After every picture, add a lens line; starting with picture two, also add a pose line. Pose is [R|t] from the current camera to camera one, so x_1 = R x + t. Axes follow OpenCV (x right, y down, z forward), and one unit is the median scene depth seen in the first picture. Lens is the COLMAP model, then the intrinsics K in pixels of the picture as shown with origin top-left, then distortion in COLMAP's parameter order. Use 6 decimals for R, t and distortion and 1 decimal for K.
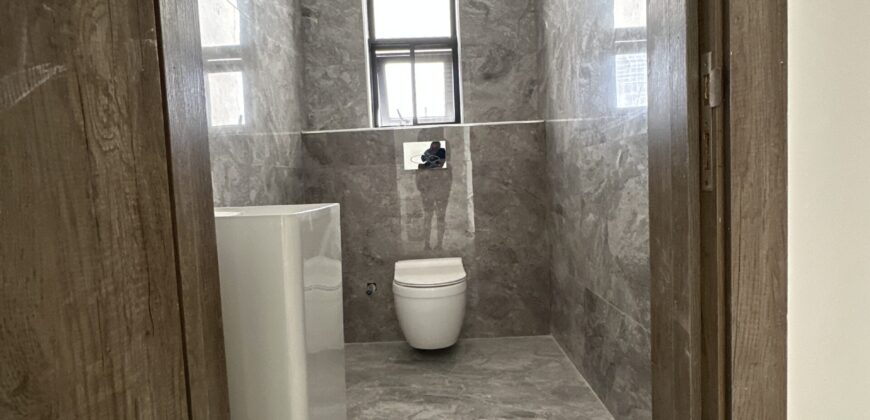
lens RADIAL K [[467.8, 0, 434.9], [0, 467.8, 210.1], [0, 0, 1]] dist [-0.002007, 0.001835]
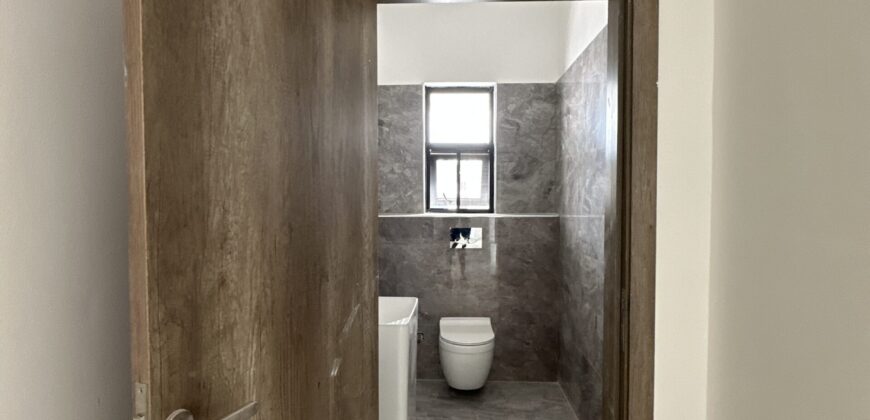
lens RADIAL K [[467.8, 0, 435.6], [0, 467.8, 209.4], [0, 0, 1]] dist [-0.002007, 0.001835]
pose [[0.998085, 0.047421, -0.039710, -0.063003], [-0.048697, 0.998307, -0.031798, -0.164948], [0.038134, 0.033671, 0.998705, -0.343166]]
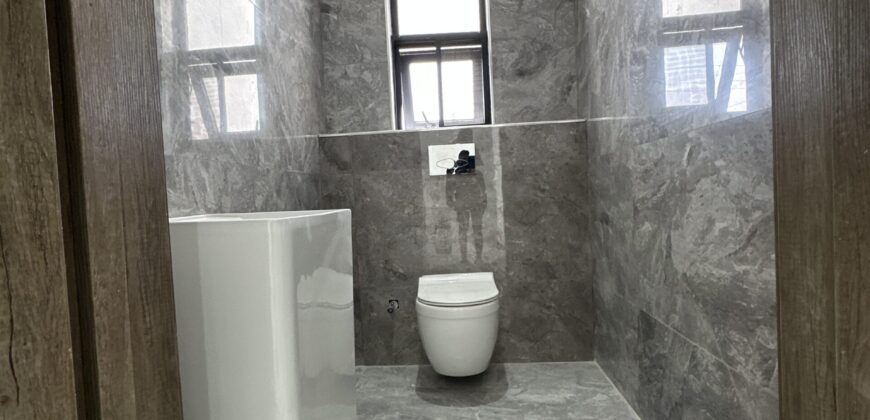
lens RADIAL K [[467.8, 0, 434.3], [0, 467.8, 209.4], [0, 0, 1]] dist [-0.002007, 0.001835]
pose [[0.998154, -0.000985, -0.060721, -0.000547], [-0.000726, 0.999604, -0.028140, 0.006477], [0.060725, 0.028133, 0.997758, 0.101851]]
